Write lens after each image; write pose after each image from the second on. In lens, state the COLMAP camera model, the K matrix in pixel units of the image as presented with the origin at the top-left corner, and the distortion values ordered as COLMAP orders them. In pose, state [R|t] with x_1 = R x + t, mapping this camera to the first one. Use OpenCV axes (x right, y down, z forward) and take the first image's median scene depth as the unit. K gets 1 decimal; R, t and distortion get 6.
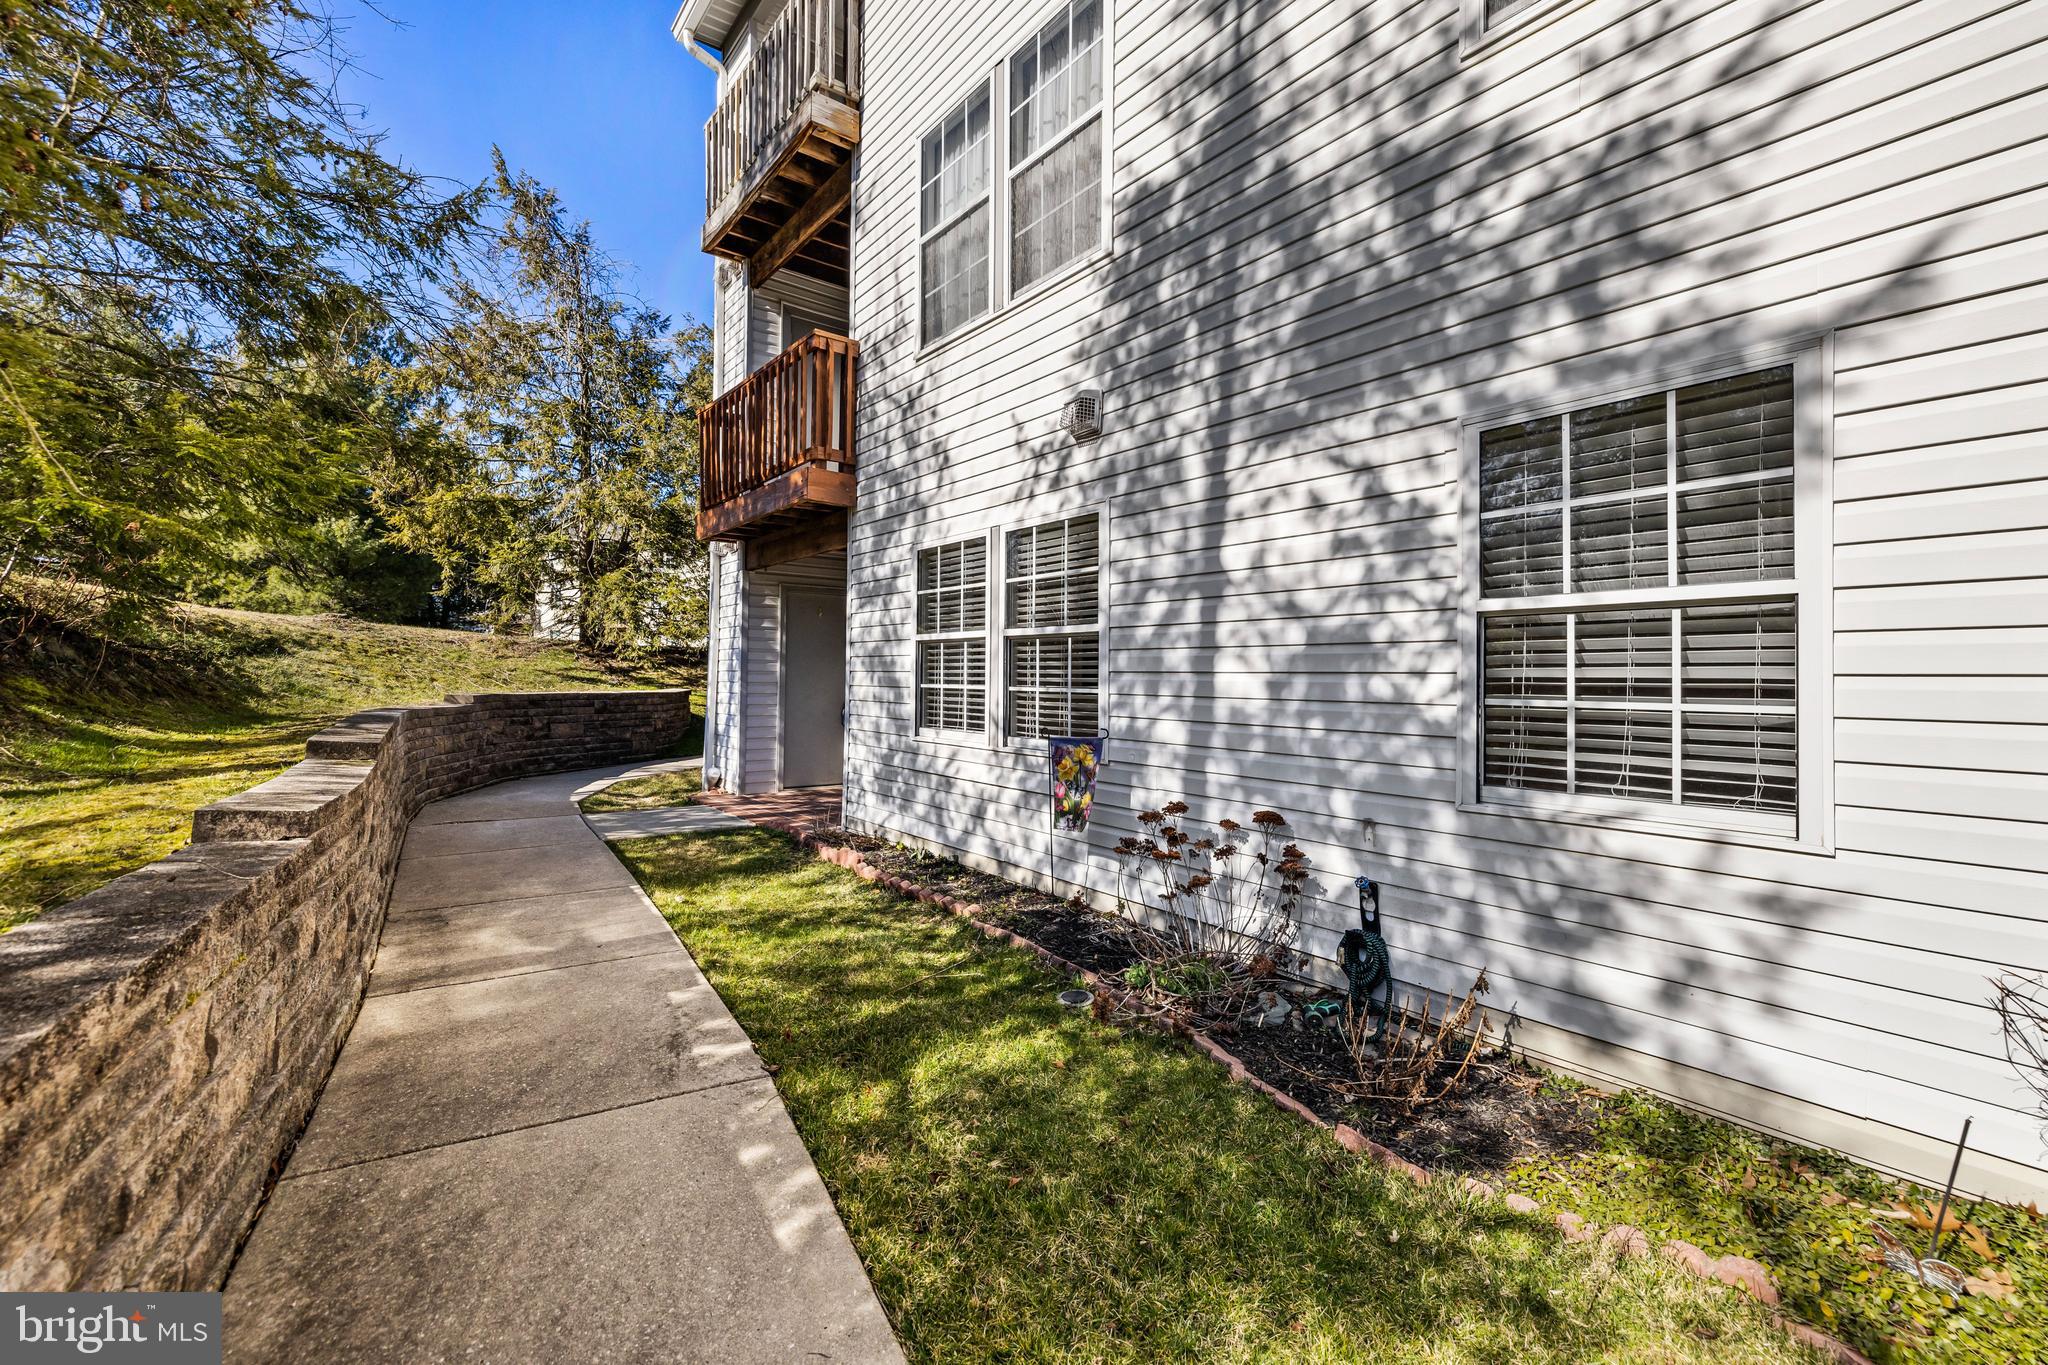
lens RADIAL K [[877.8, 0, 1025.7], [0, 877.8, 673.9], [0, 0, 1]] dist [0.000427, 0.000861]
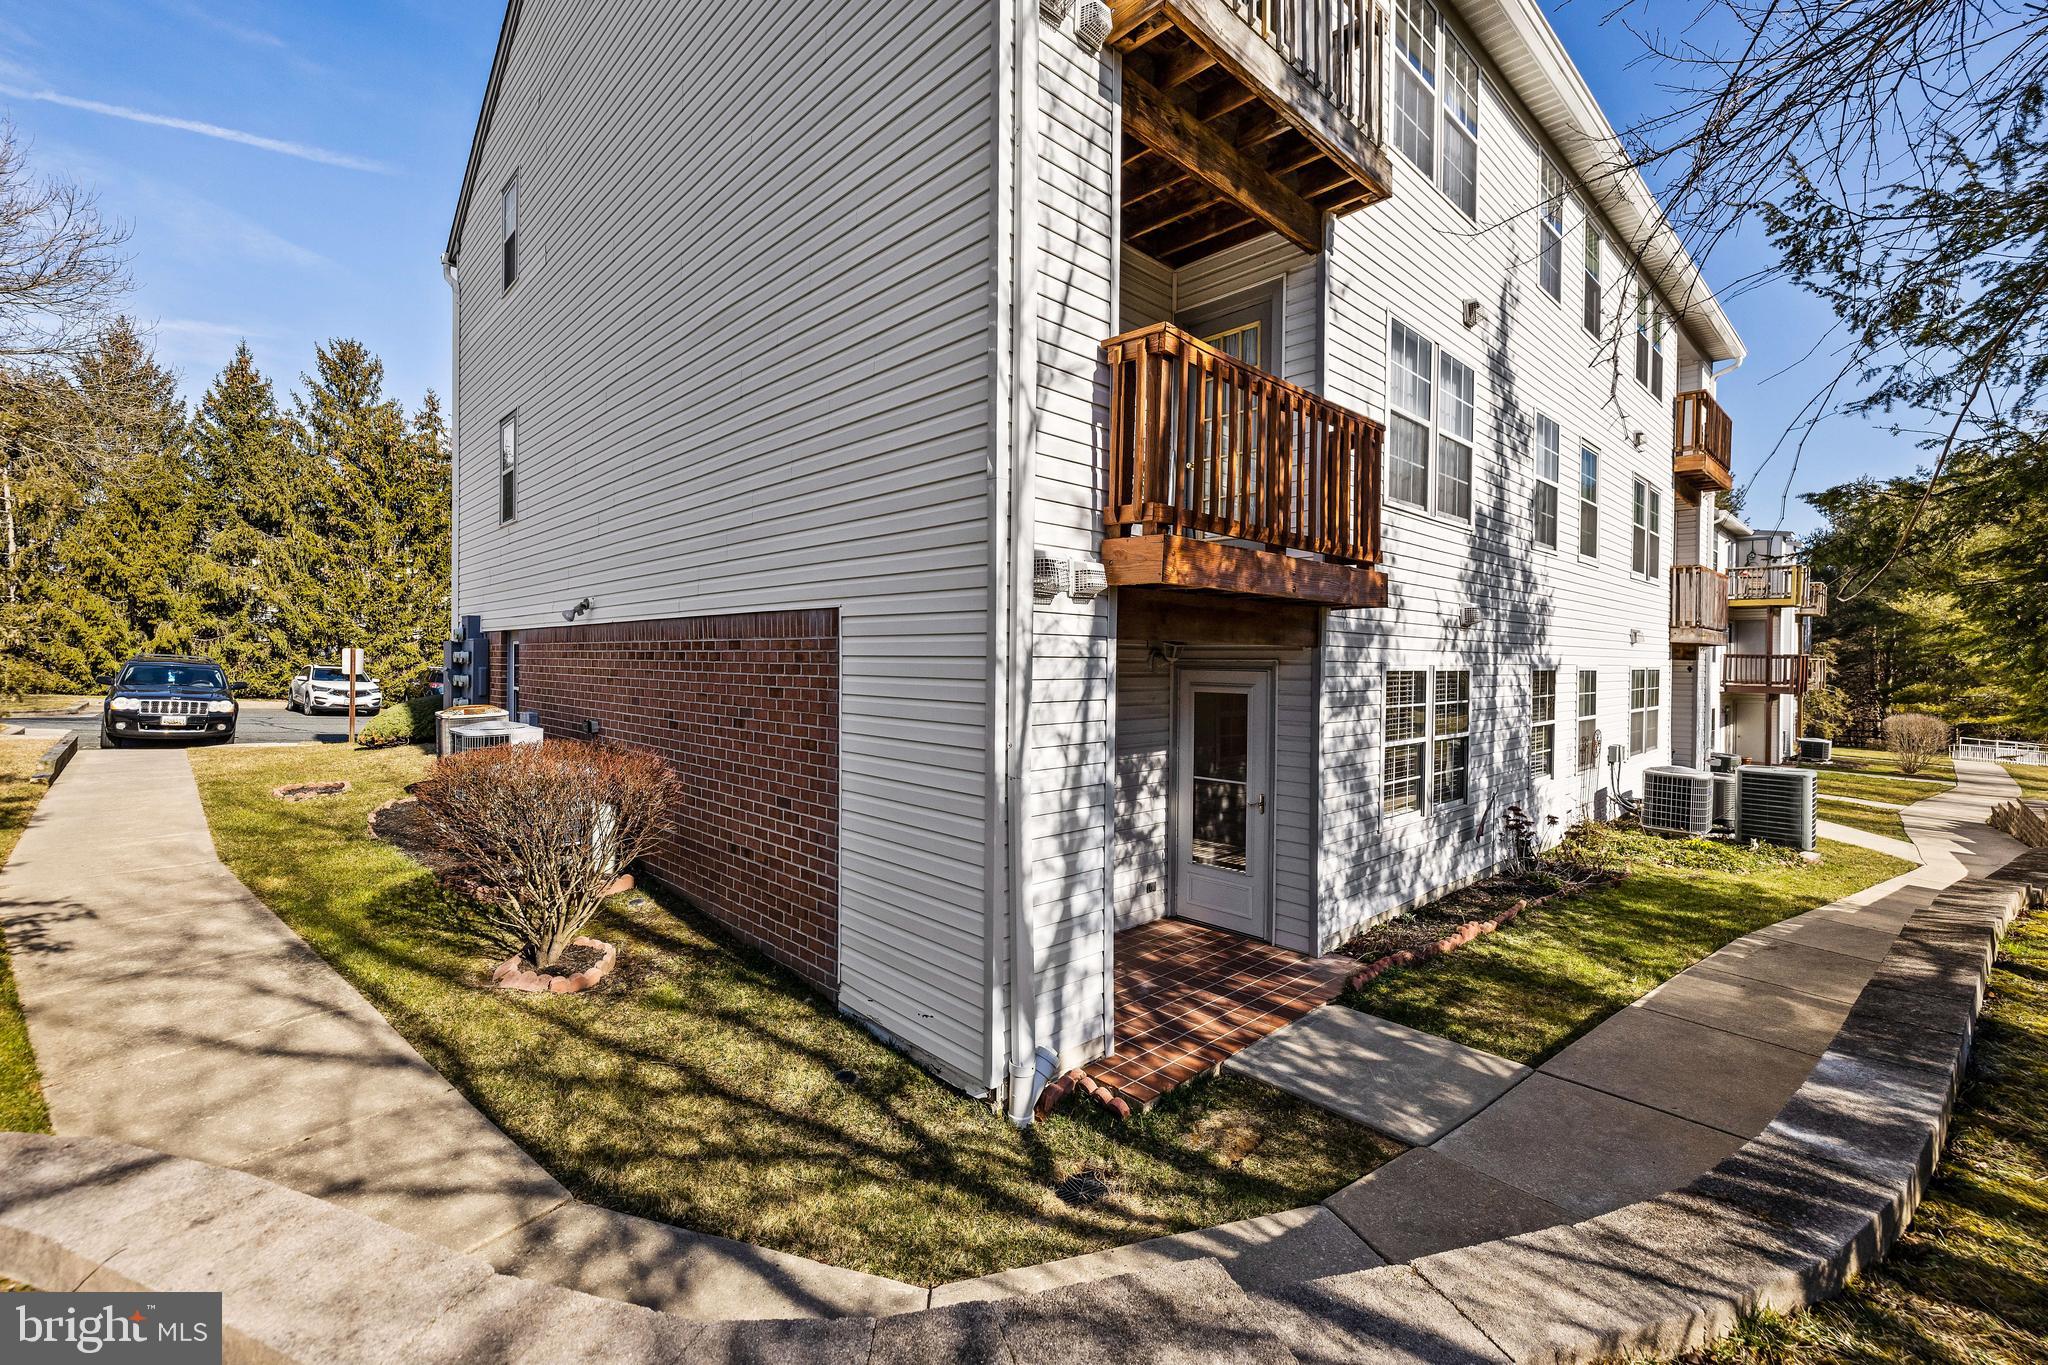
lens RADIAL K [[877.8, 0, 1027.4], [0, 877.8, 673.9], [0, 0, 1]] dist [0.000427, 0.000861]
pose [[-0.116466, -0.017025, 0.993049, -1.165501], [-0.007737, 0.999838, 0.016234, -0.141974], [-0.993165, -0.005792, -0.116579, 1.520071]]
